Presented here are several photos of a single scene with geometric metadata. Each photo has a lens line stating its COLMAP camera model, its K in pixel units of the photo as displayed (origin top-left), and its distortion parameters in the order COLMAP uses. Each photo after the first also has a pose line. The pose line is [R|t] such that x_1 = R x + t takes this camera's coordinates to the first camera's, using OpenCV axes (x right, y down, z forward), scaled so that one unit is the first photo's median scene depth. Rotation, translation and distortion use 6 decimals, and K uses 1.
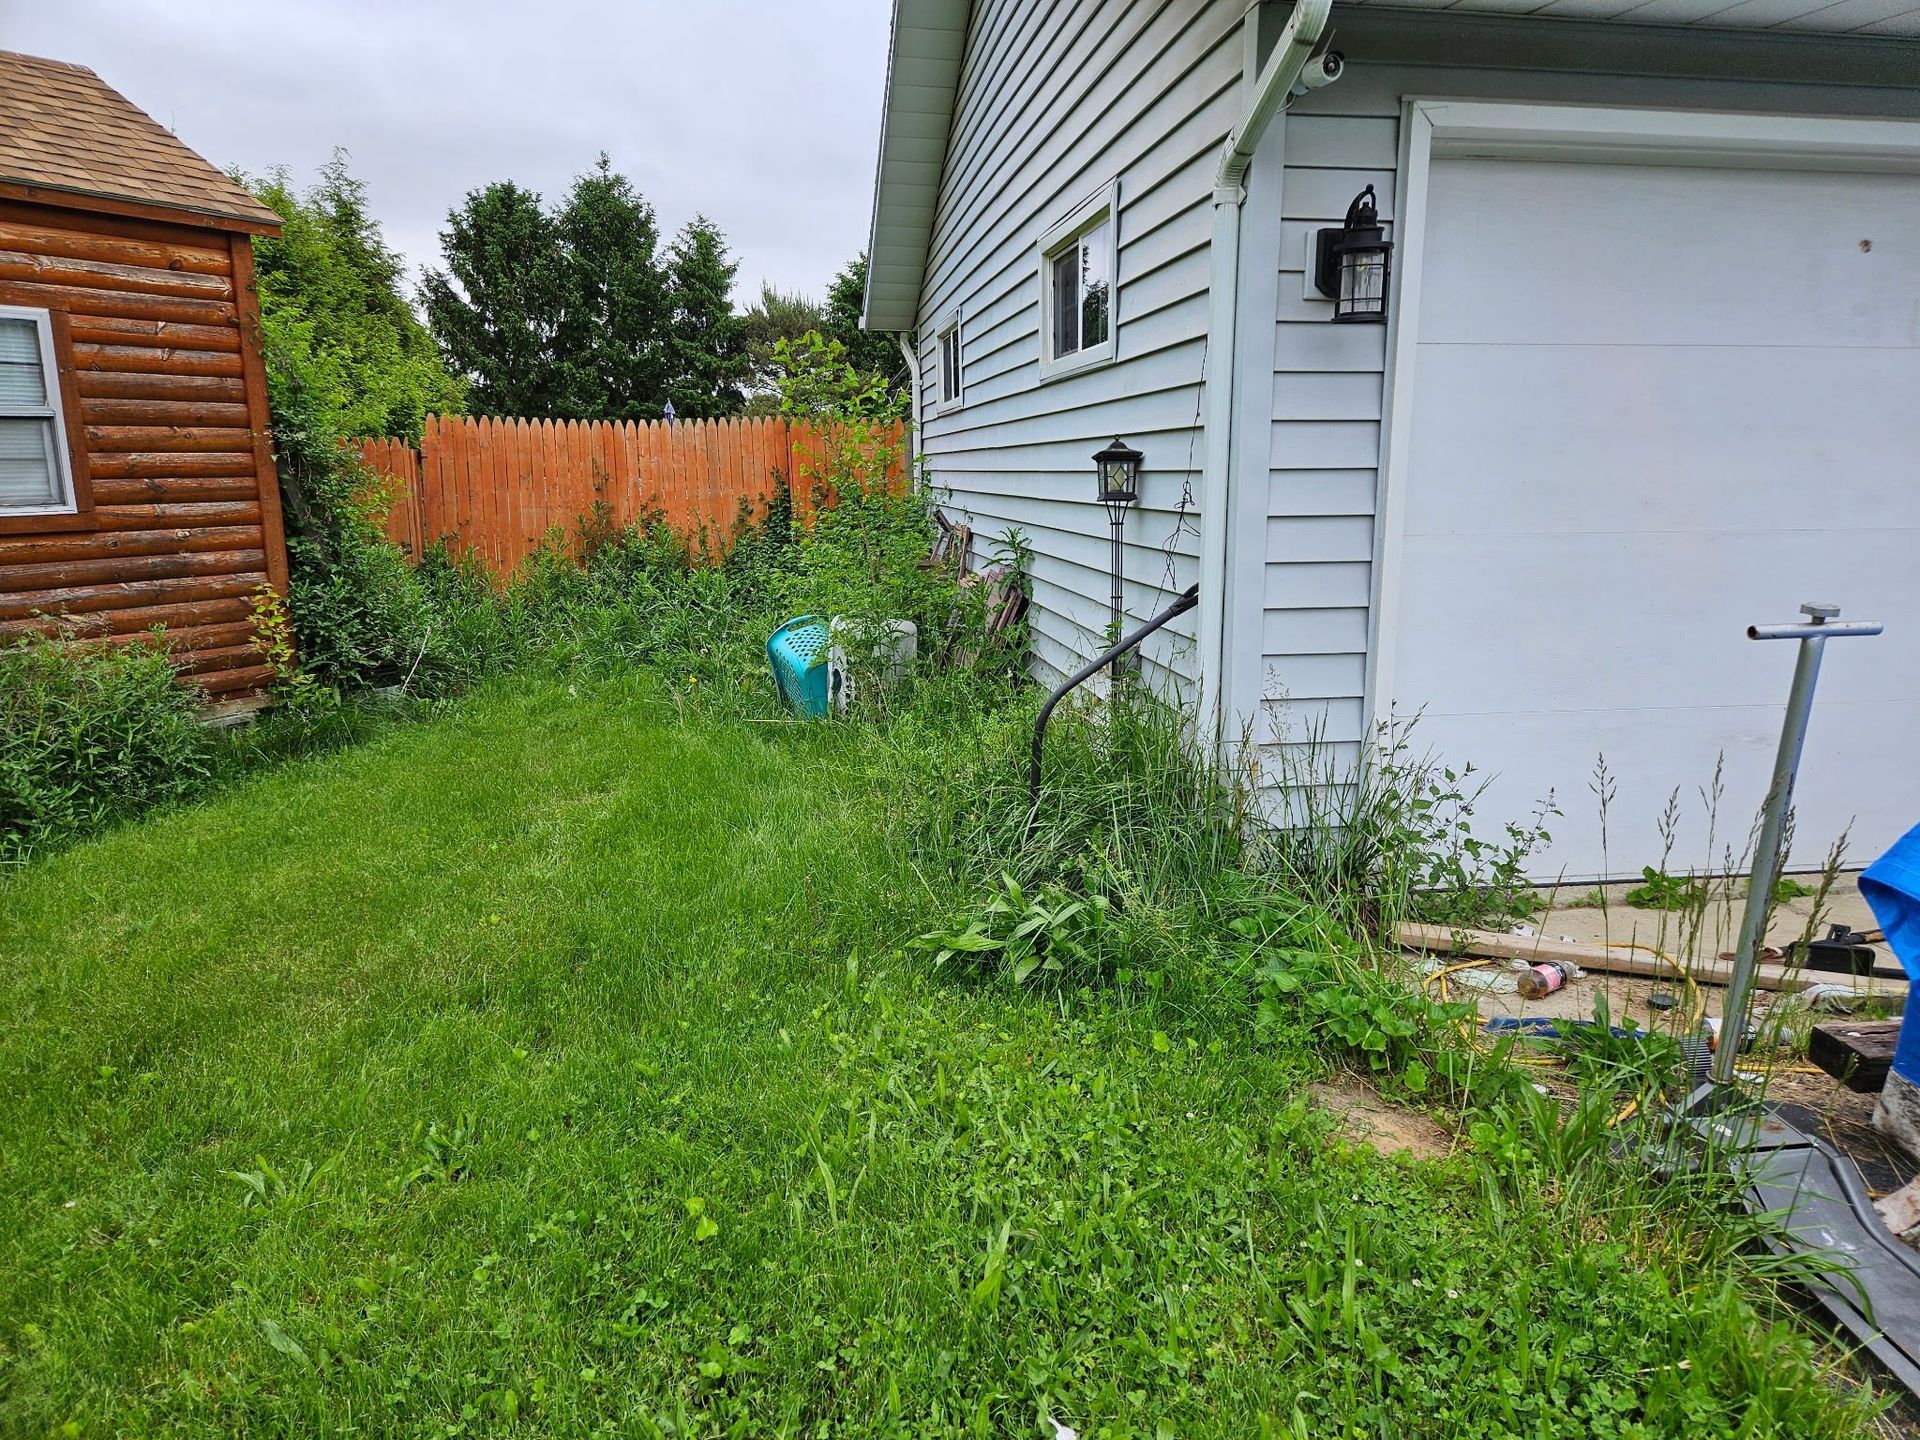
lens RADIAL K [[1275.3, 0, 967.5], [0, 1275.3, 727.4], [0, 0, 1]] dist [0.066834, -0.054911]
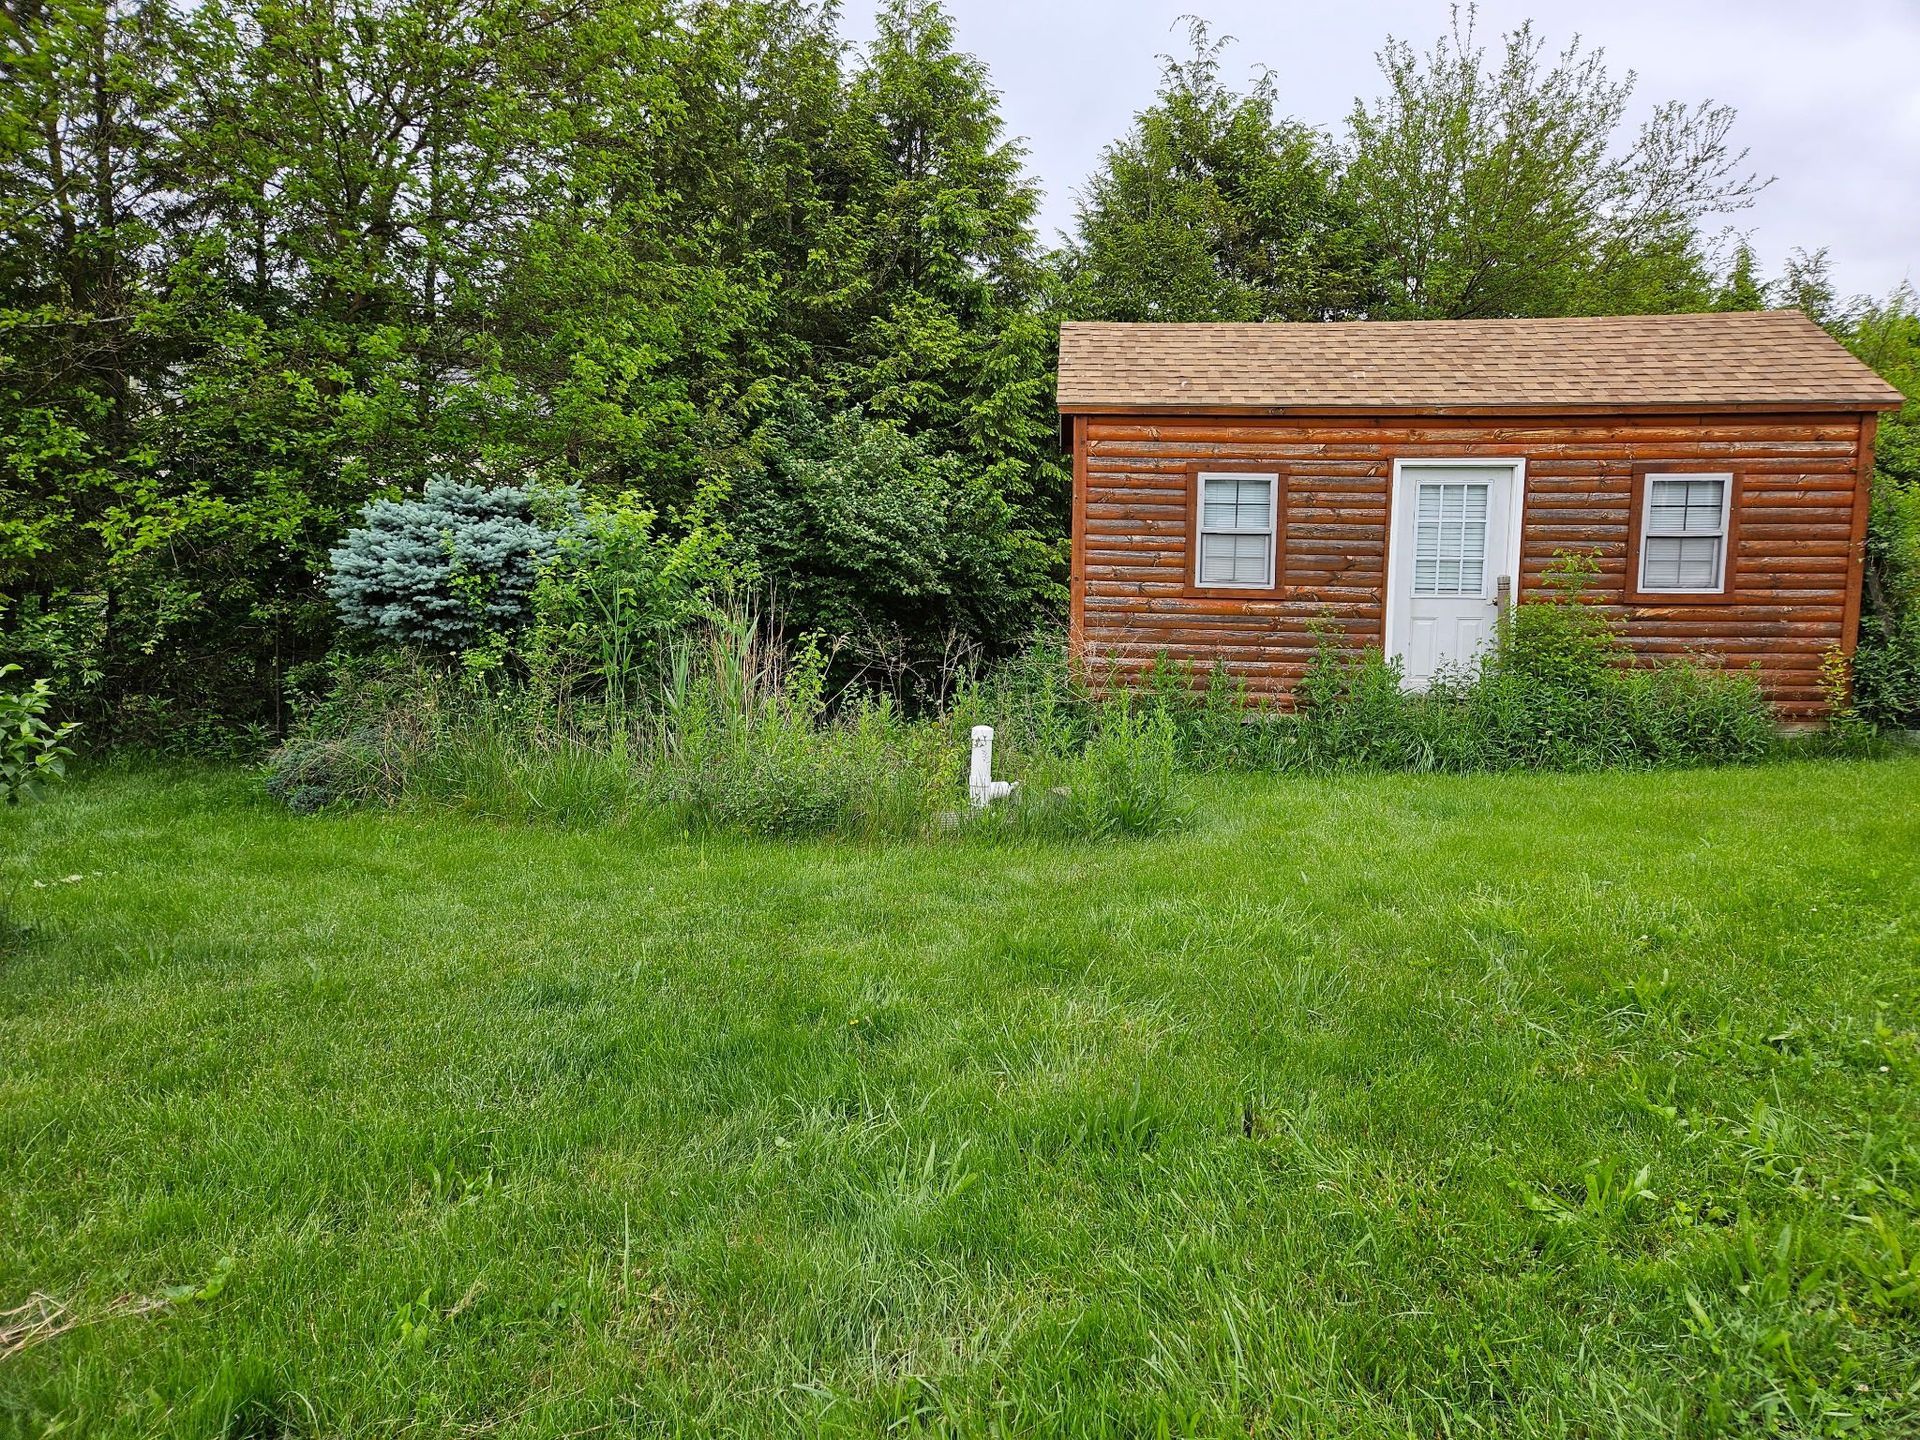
lens RADIAL K [[1275.3, 0, 980.6], [0, 1275.3, 716.0], [0, 0, 1]] dist [0.066834, -0.054911]
pose [[0.420370, 0.107352, -0.900980, 0.389652], [-0.196723, 0.980140, 0.024999, 0.123518], [0.885770, 0.166734, 0.433141, -0.486591]]
